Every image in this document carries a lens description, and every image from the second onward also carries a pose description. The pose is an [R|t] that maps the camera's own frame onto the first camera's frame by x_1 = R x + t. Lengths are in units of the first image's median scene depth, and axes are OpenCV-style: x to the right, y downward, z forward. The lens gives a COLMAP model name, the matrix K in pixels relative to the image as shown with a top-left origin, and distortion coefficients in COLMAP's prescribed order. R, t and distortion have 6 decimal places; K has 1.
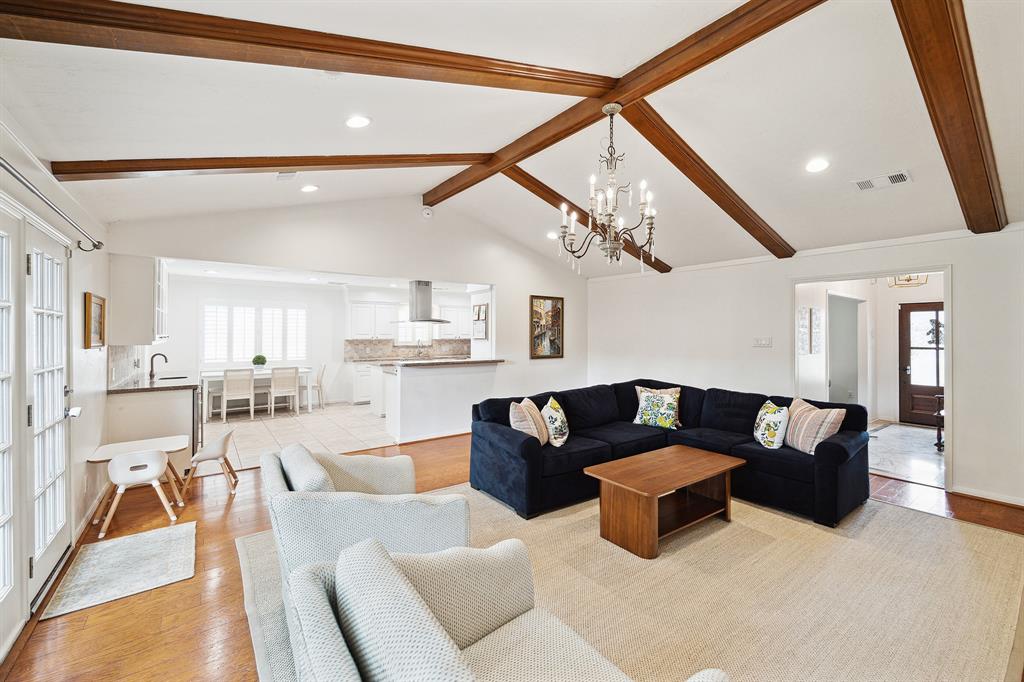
lens RADIAL K [[418.6, 0, 518.8], [0, 418.6, 332.4], [0, 0, 1]] dist [-0.003362, 0.001144]
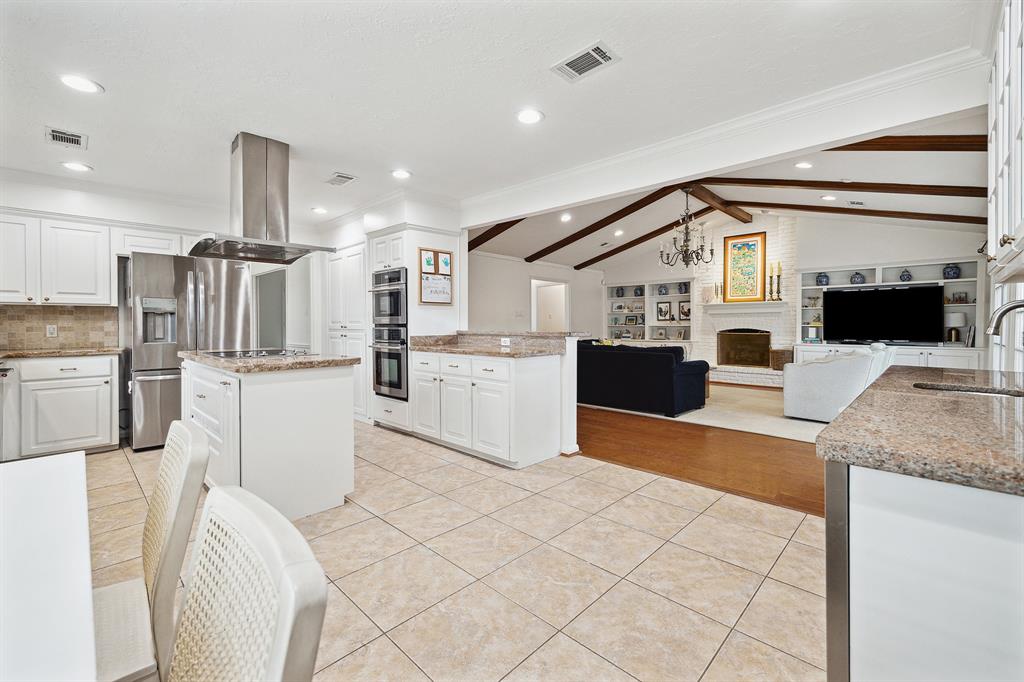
lens RADIAL K [[429.9, 0, 516.2], [0, 429.9, 327.3], [0, 0, 1]] dist [0.003606, -0.000061]
pose [[-0.155614, -0.010500, 0.987762, -0.738842], [-0.004041, 0.999942, 0.009992, 0.044318], [-0.987810, -0.002436, -0.155648, 0.929385]]
